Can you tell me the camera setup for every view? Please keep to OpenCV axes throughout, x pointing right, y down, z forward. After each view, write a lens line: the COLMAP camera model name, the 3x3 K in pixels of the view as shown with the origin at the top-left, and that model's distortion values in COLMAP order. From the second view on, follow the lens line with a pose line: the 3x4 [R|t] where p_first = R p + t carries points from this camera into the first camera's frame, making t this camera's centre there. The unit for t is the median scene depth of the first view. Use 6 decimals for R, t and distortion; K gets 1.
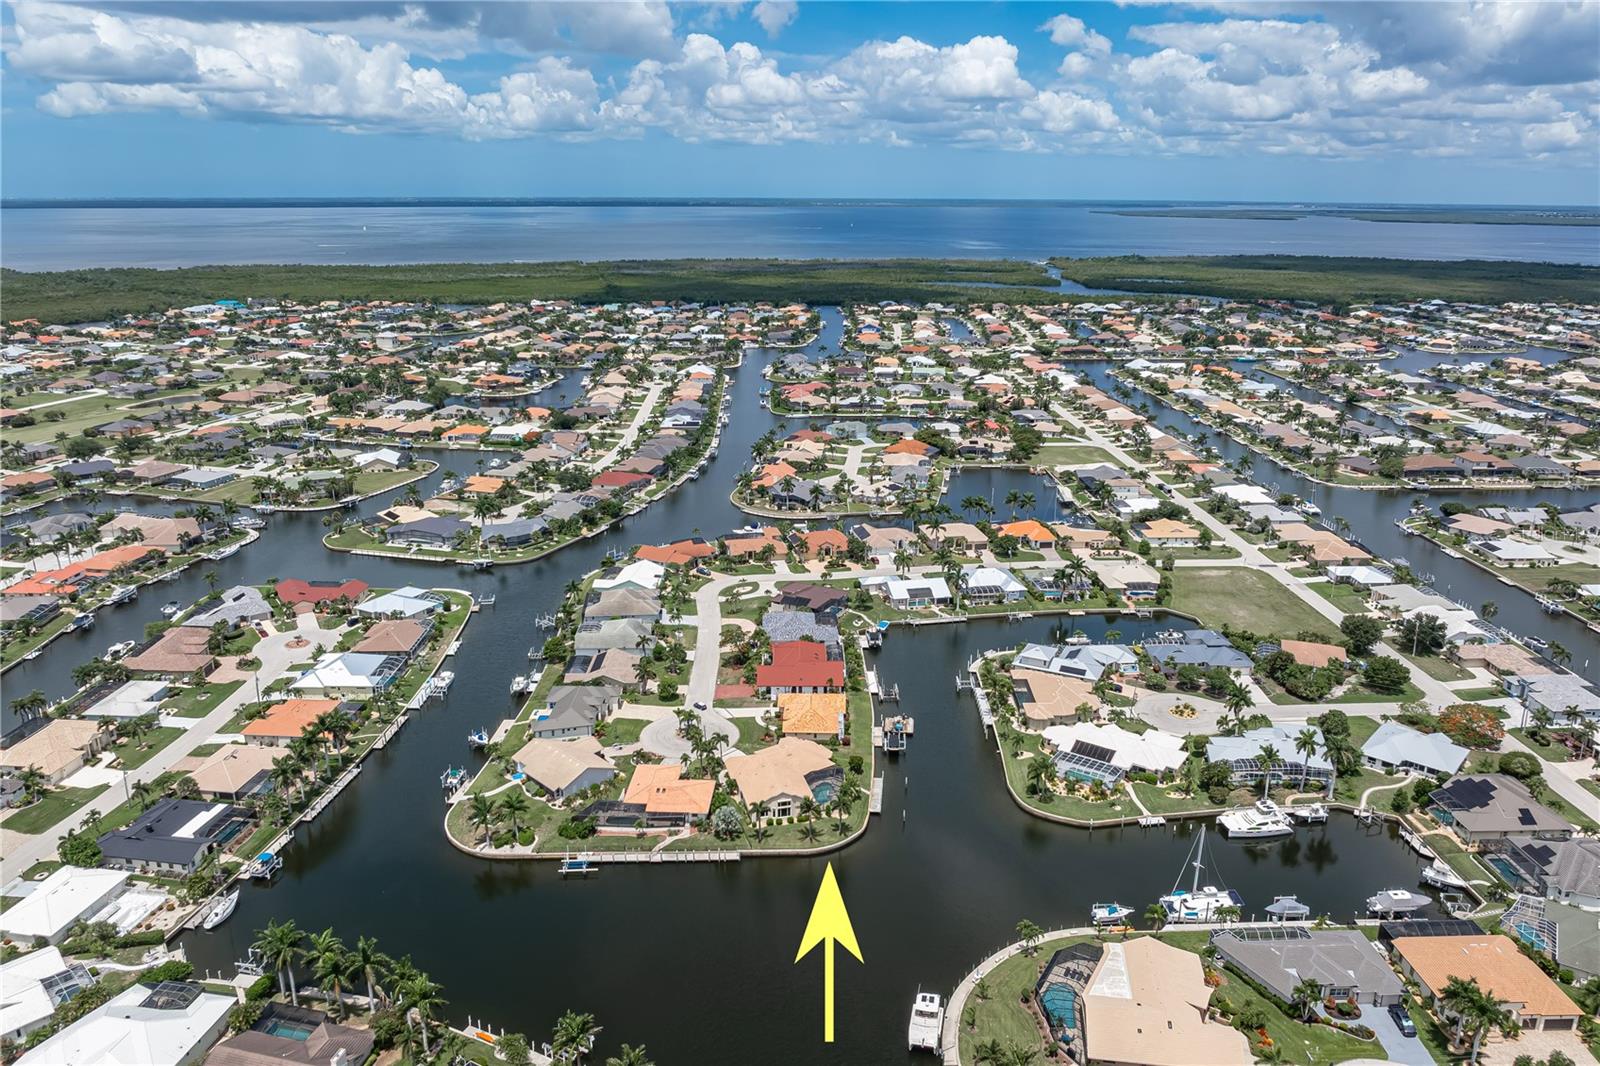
lens RADIAL K [[1125.5, 0, 802.4], [0, 1125.5, 511.0], [0, 0, 1]] dist [-0.040140, 0.030897]
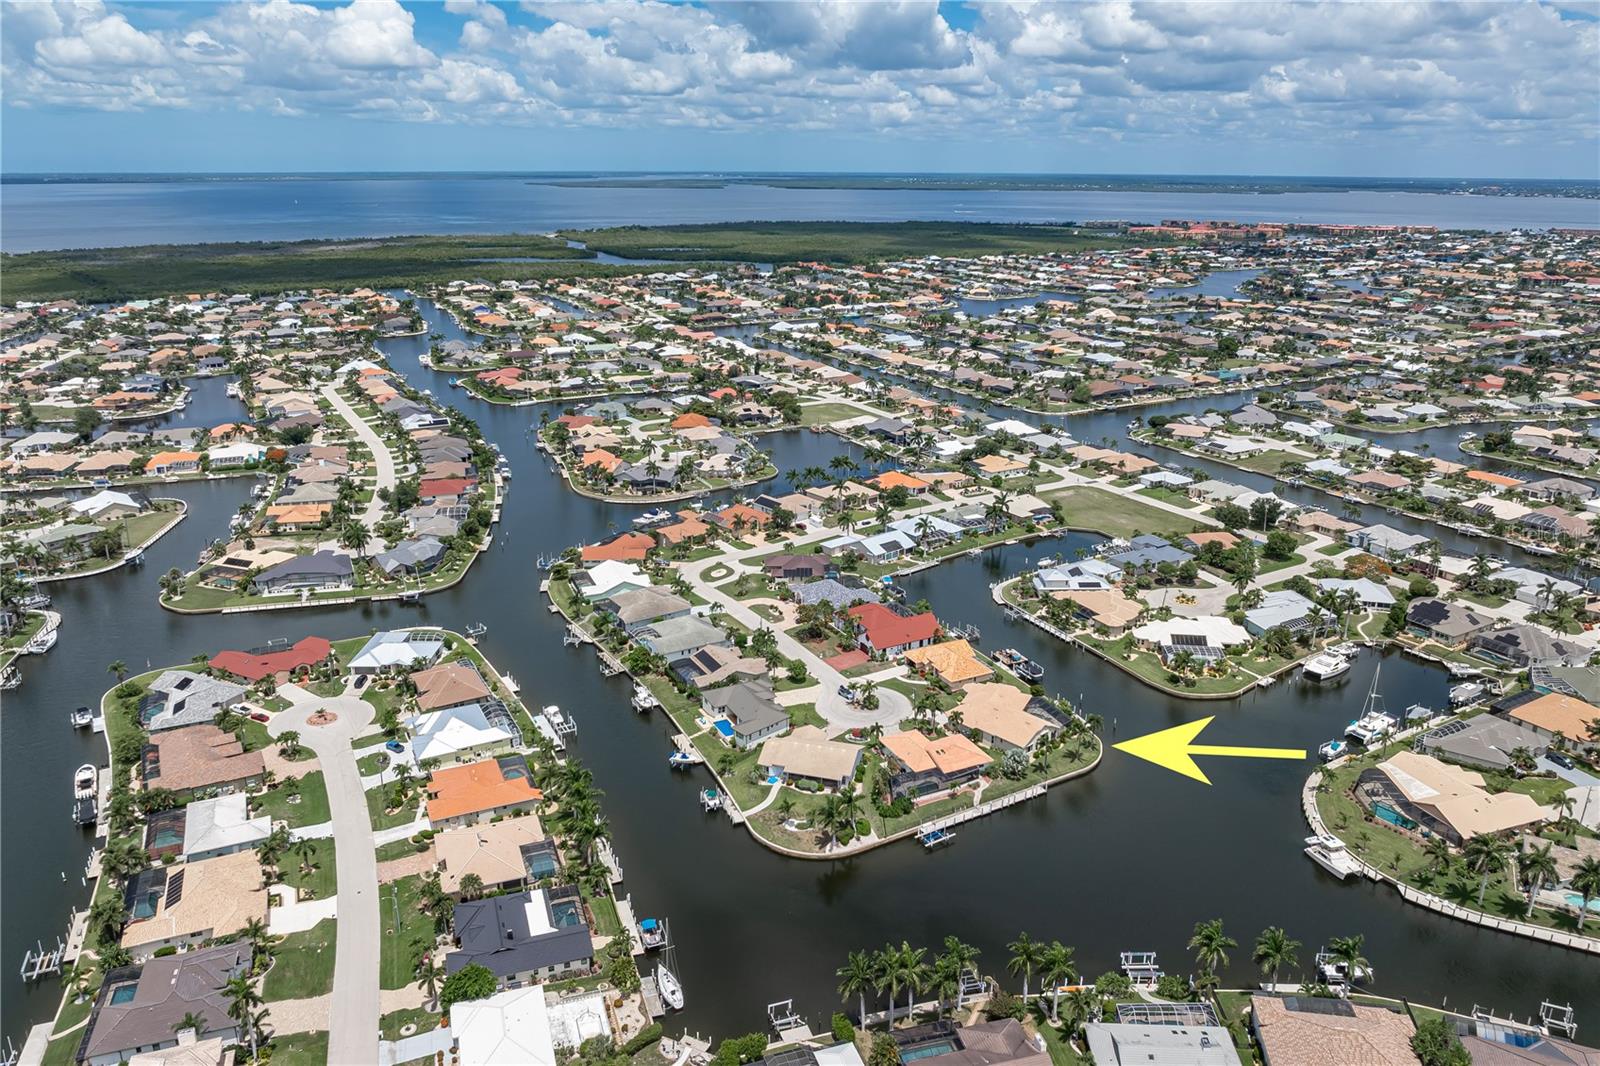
lens RADIAL K [[1125.5, 0, 802.4], [0, 1125.5, 511.0], [0, 0, 1]] dist [-0.040140, 0.030897]
pose [[0.878431, -0.140995, 0.456595, -0.413162], [0.130393, 0.989945, 0.054832, -0.027118], [-0.459735, 0.011370, 0.887983, 0.083057]]
